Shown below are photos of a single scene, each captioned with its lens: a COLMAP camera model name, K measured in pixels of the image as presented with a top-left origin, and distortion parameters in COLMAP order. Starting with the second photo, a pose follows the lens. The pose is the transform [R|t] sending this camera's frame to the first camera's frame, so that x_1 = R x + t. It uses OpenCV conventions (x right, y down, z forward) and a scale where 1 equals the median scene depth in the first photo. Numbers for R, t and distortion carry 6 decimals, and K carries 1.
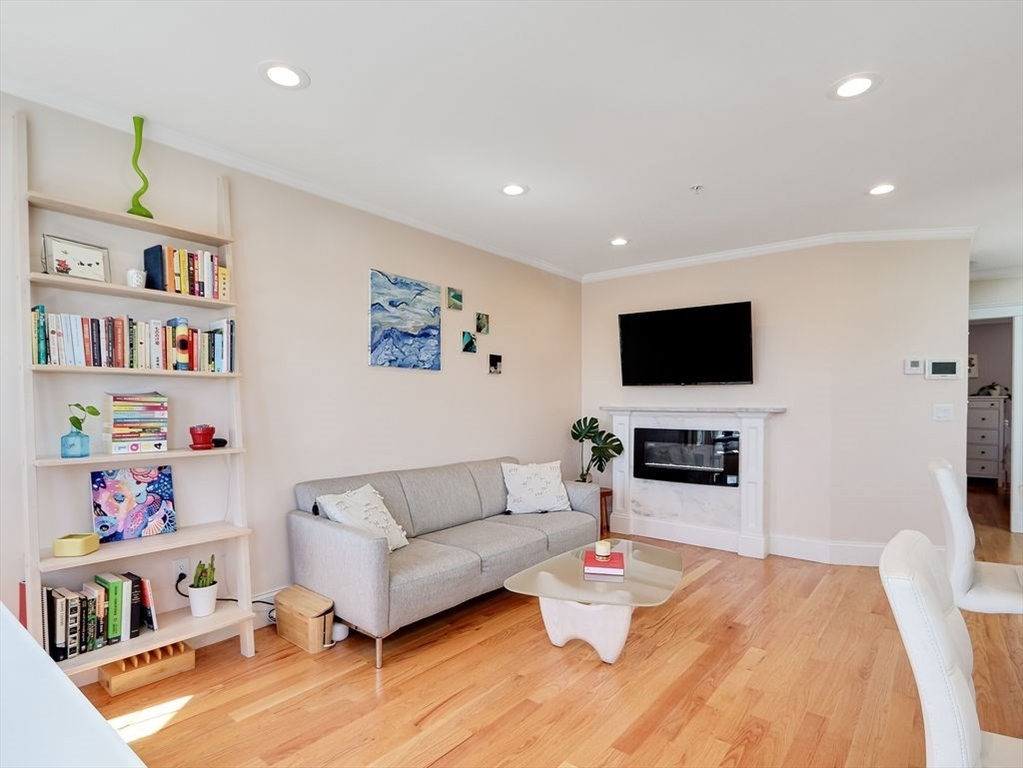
lens RADIAL K [[536.1, 0, 505.3], [0, 536.1, 409.1], [0, 0, 1]] dist [0.000555, 0.000088]
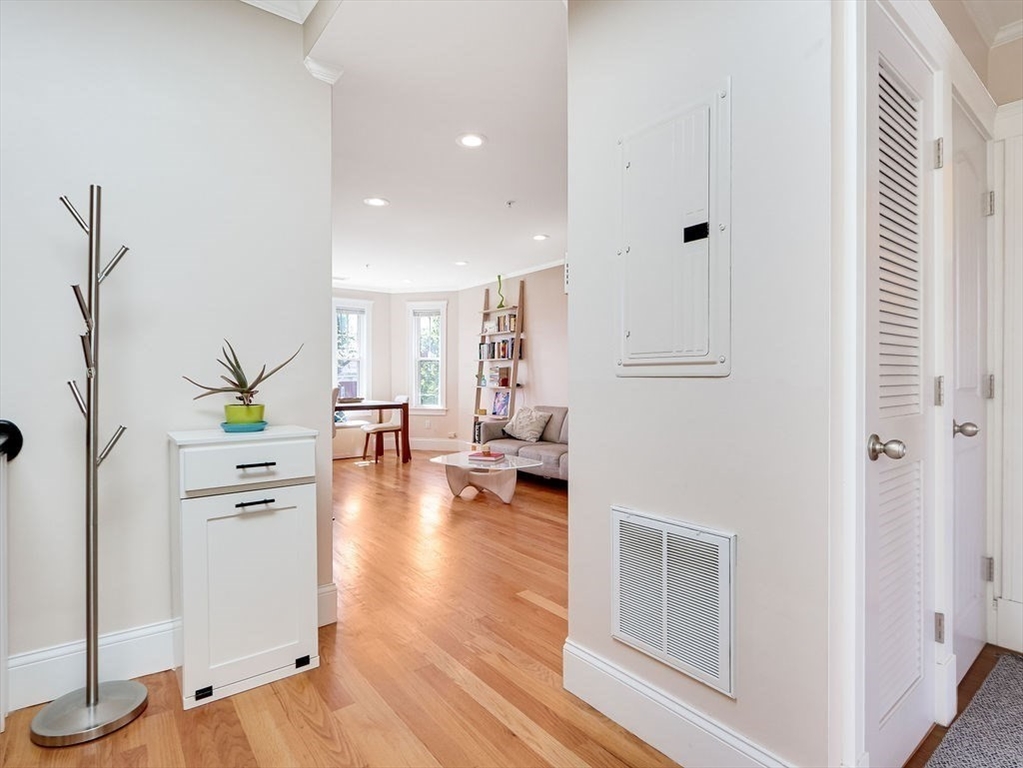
lens RADIAL K [[531.1, 0, 511.5], [0, 531.1, 384.0], [0, 0, 1]] dist [-0.000237, -0.000009]
pose [[-0.226468, 0.005290, -0.974004, 2.076553], [-0.011977, 0.999895, 0.008216, 0.039291], [0.973945, 0.013526, -0.226381, 1.644131]]
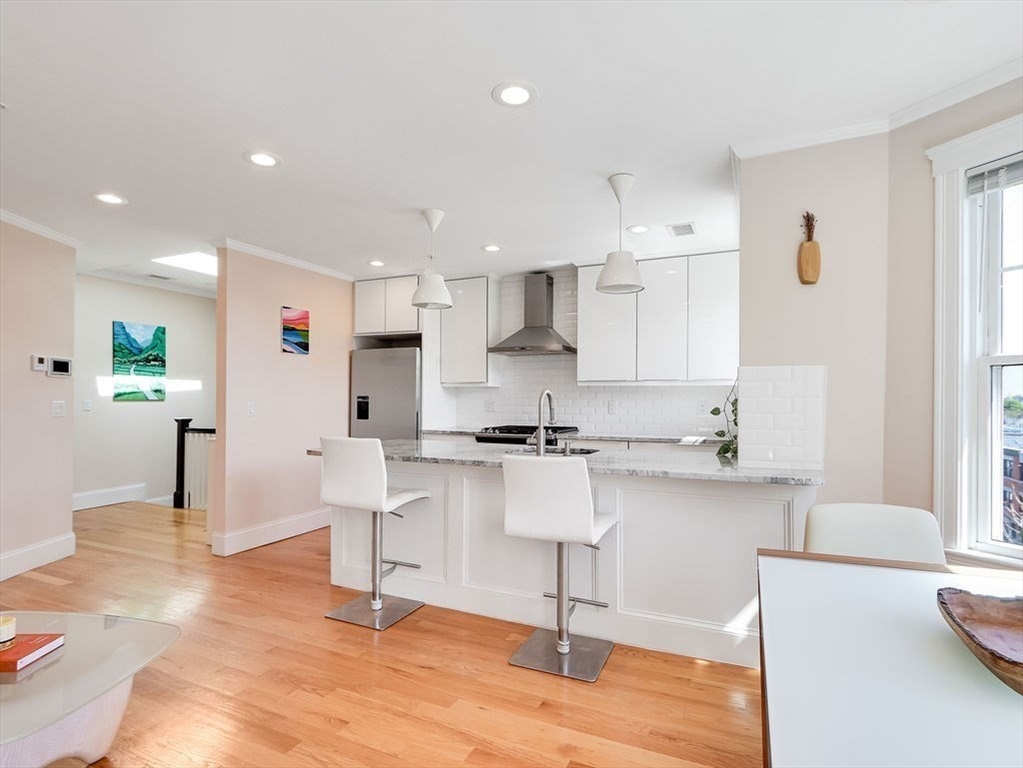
lens RADIAL K [[540.8, 0, 507.4], [0, 540.8, 398.9], [0, 0, 1]] dist [-0.001120, 0.000027]
pose [[-0.239040, 0.000295, 0.971010, -0.658037], [0.007837, 0.999968, 0.001626, -0.008692], [-0.970978, 0.007998, -0.239035, 0.634784]]
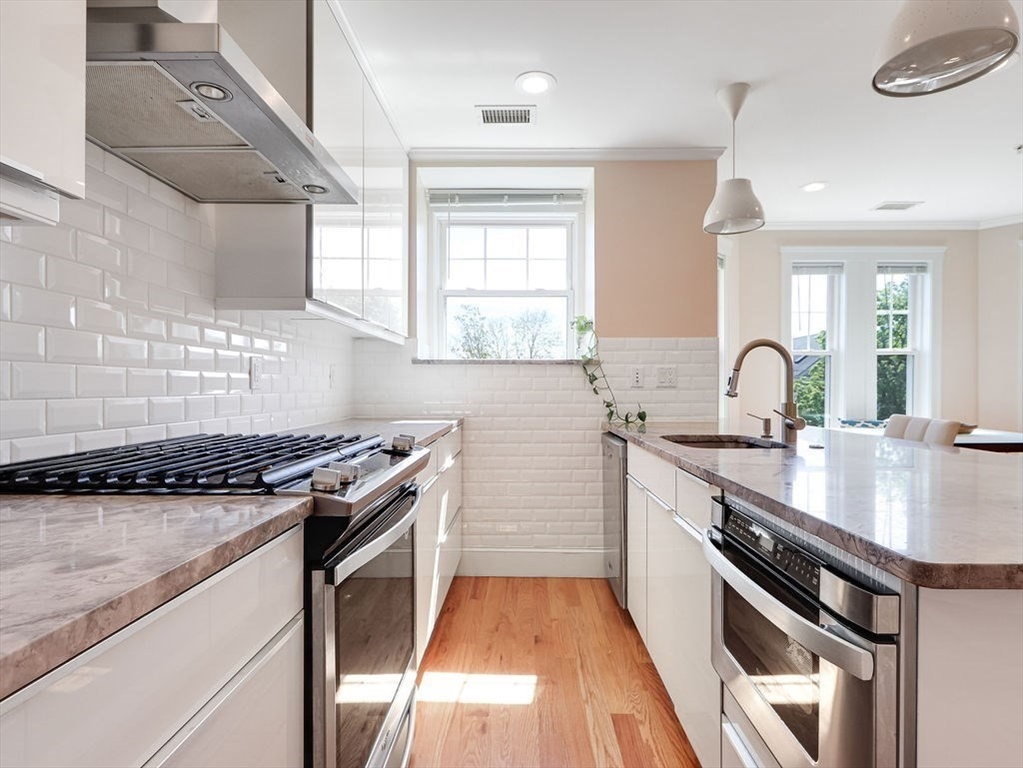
lens RADIAL K [[540.2, 0, 511.5], [0, 540.2, 384.0], [0, 0, 1]] dist [-0.002420, -0.000492]
pose [[-0.780926, -0.004136, -0.624610, 1.396880], [-0.009475, 0.999941, 0.005225, 0.038169], [0.624552, 0.009999, -0.780919, 0.616140]]
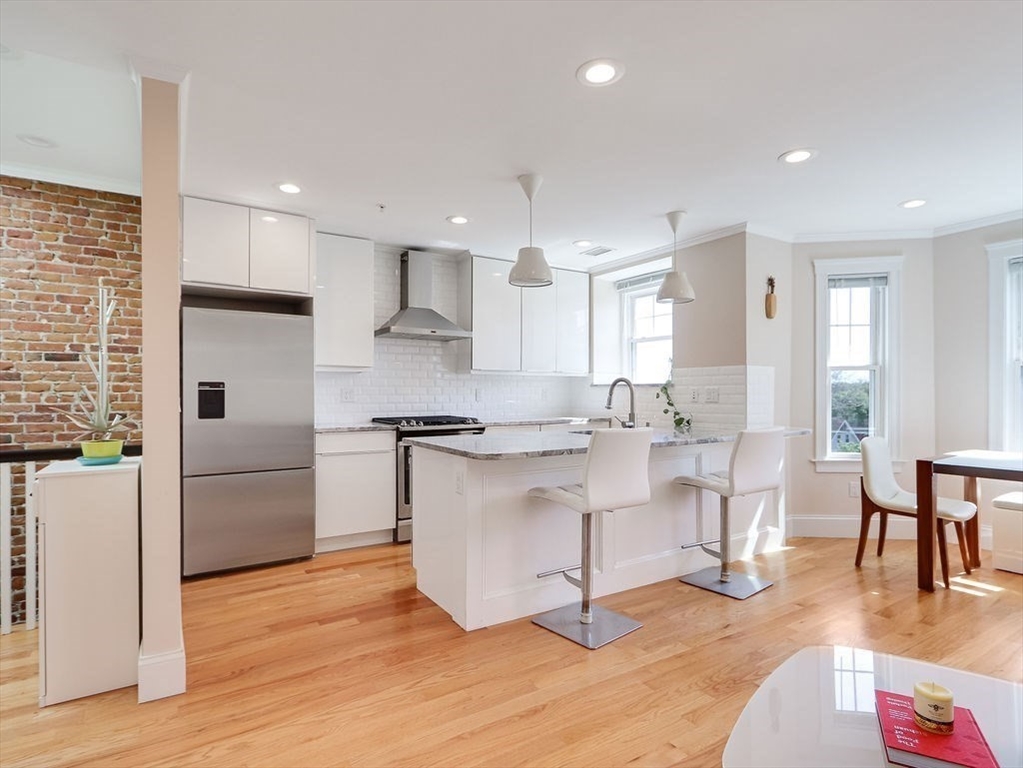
lens RADIAL K [[541.6, 0, 508.6], [0, 541.6, 394.8], [0, 0, 1]] dist [0.004662, 0.000650]
pose [[-0.947994, -0.002134, 0.318282, 0.414532], [0.004237, 0.999804, 0.019323, -0.012063], [-0.318261, 0.019667, -0.947799, 1.732990]]
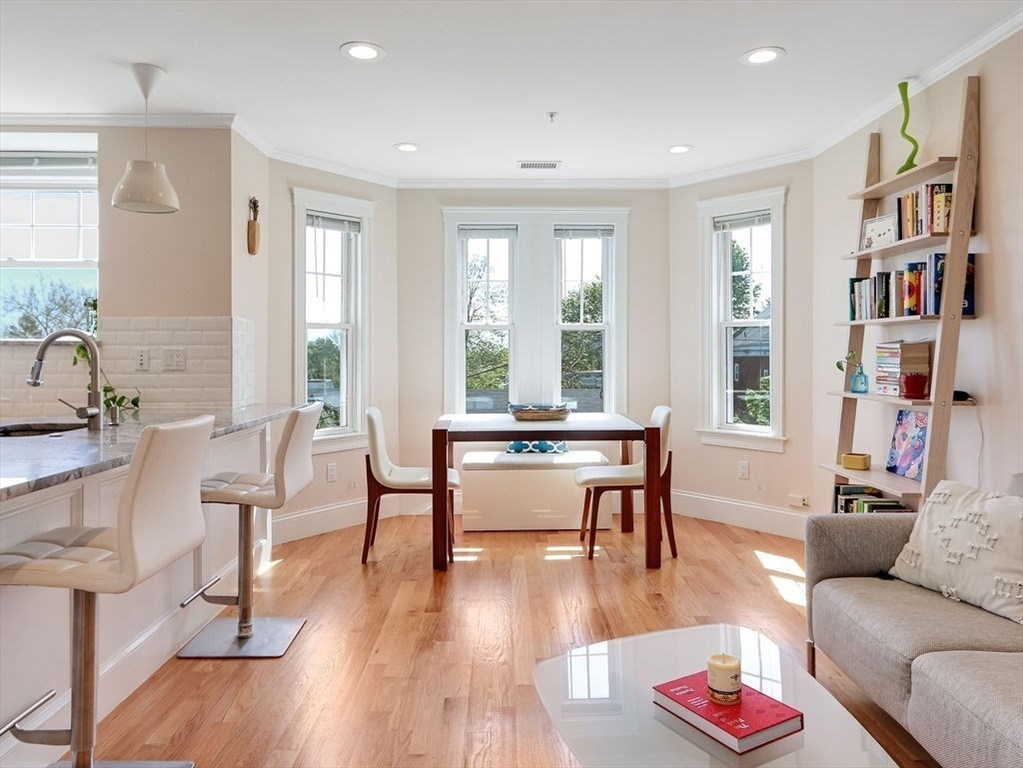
lens RADIAL K [[715.3, 0, 509.9], [0, 715.3, 349.0], [0, 0, 1]] dist [-0.004383, -0.000739]
pose [[-0.765105, -0.005539, -0.643881, 0.780922], [-0.009644, 0.999949, 0.002858, -0.008323], [0.643833, 0.008396, -0.765120, 1.492259]]
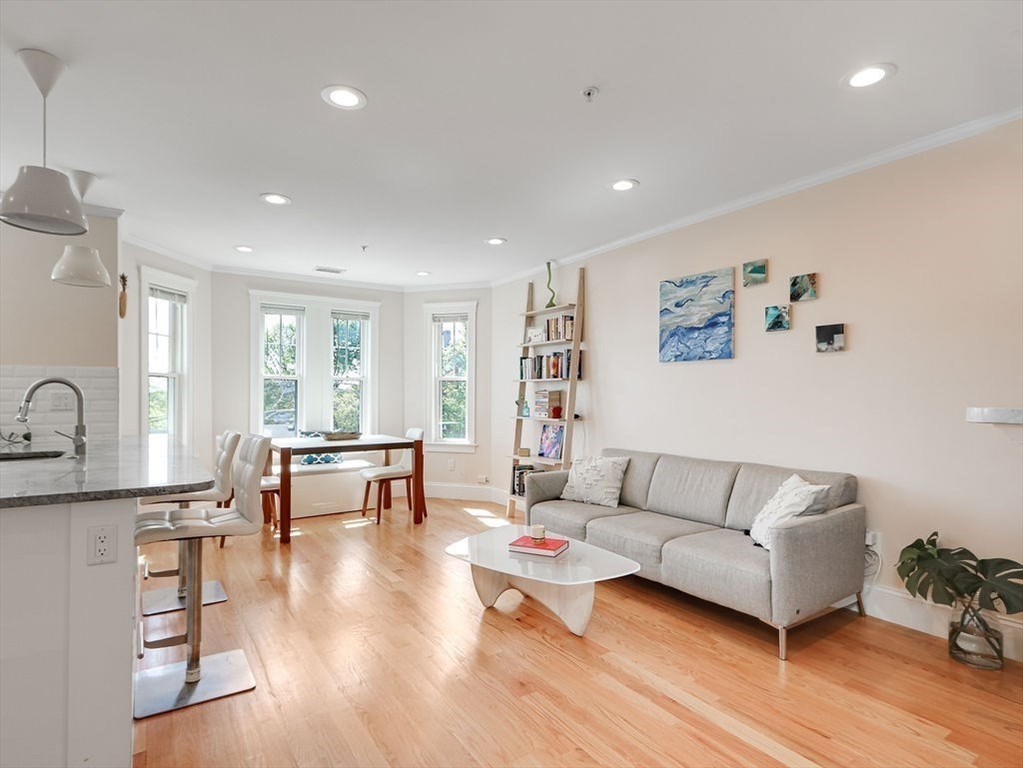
lens RADIAL K [[540.8, 0, 507.4], [0, 540.8, 398.9], [0, 0, 1]] dist [-0.001120, 0.000027]
pose [[-0.292410, 0.002741, -0.956289, 1.355207], [-0.013427, 0.999886, 0.006972, -0.006295], [0.956199, 0.014879, -0.292339, 1.393631]]
